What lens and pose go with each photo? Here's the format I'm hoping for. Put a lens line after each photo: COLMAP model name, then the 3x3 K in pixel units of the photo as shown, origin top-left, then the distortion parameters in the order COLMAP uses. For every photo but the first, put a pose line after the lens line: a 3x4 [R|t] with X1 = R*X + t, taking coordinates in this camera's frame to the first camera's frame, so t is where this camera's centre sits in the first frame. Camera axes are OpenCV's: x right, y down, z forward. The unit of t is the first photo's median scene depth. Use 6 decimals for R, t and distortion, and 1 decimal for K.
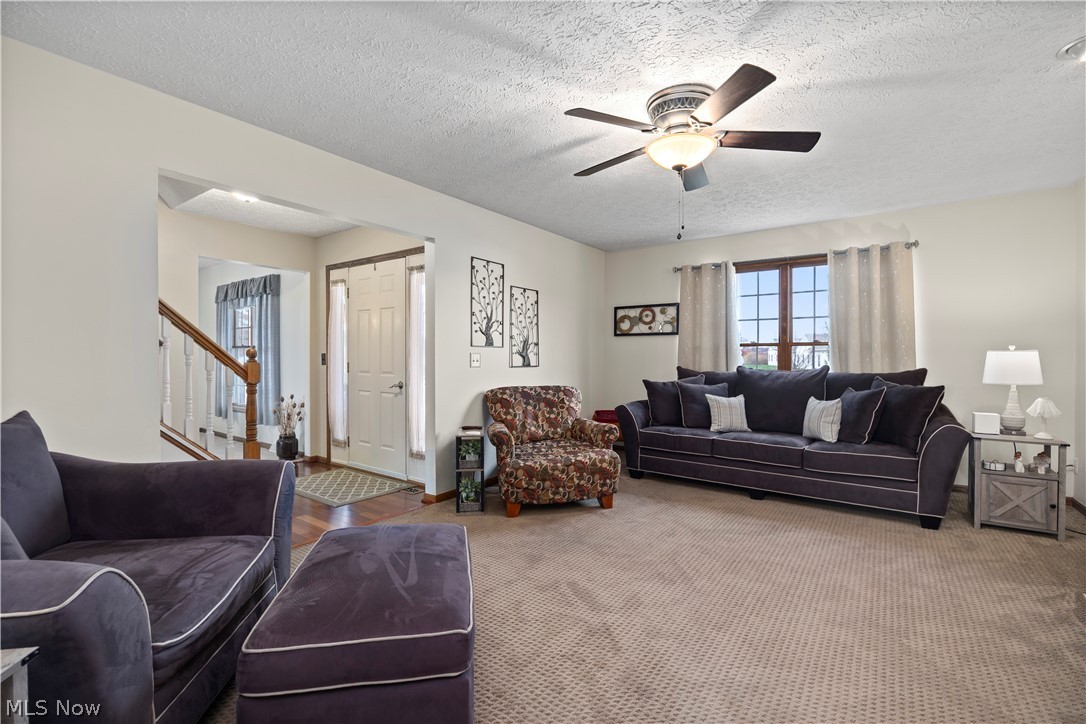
lens RADIAL K [[477.1, 0, 538.2], [0, 477.1, 358.4], [0, 0, 1]] dist [-0.009287, -0.000285]
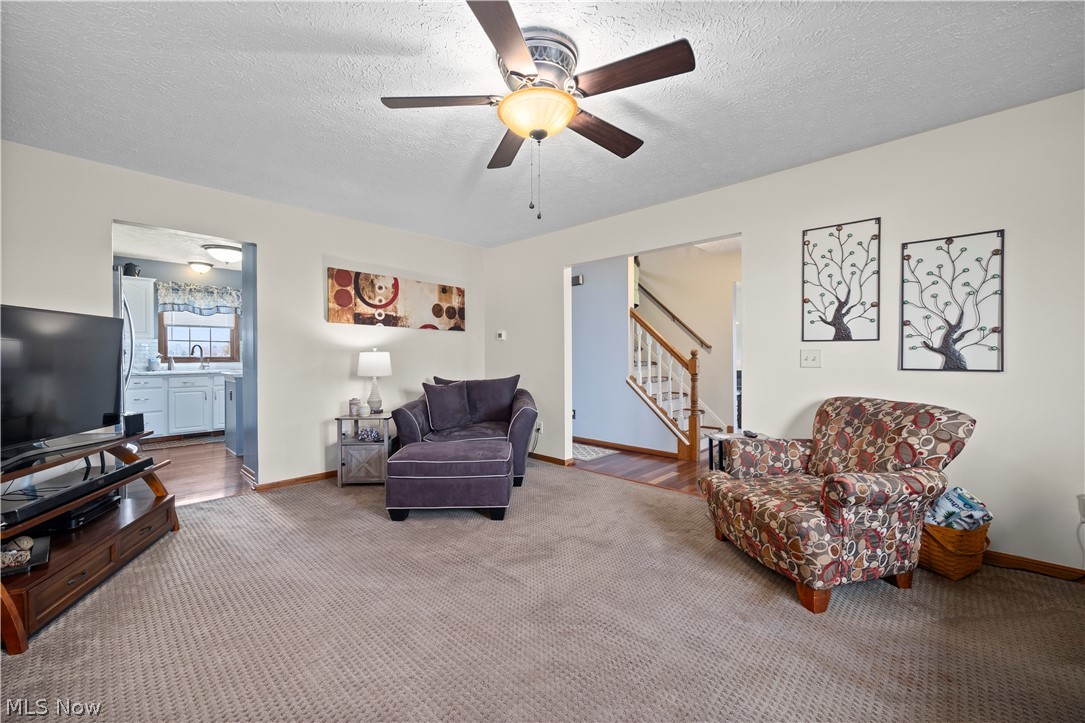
lens RADIAL K [[421.4, 0, 542.9], [0, 421.4, 354.5], [0, 0, 1]] dist [-0.000375, -0.000049]
pose [[-0.119322, -0.001191, -0.992855, 0.577998], [-0.000657, 0.999999, -0.001120, -0.001737], [0.992855, 0.000519, -0.119323, 0.598198]]
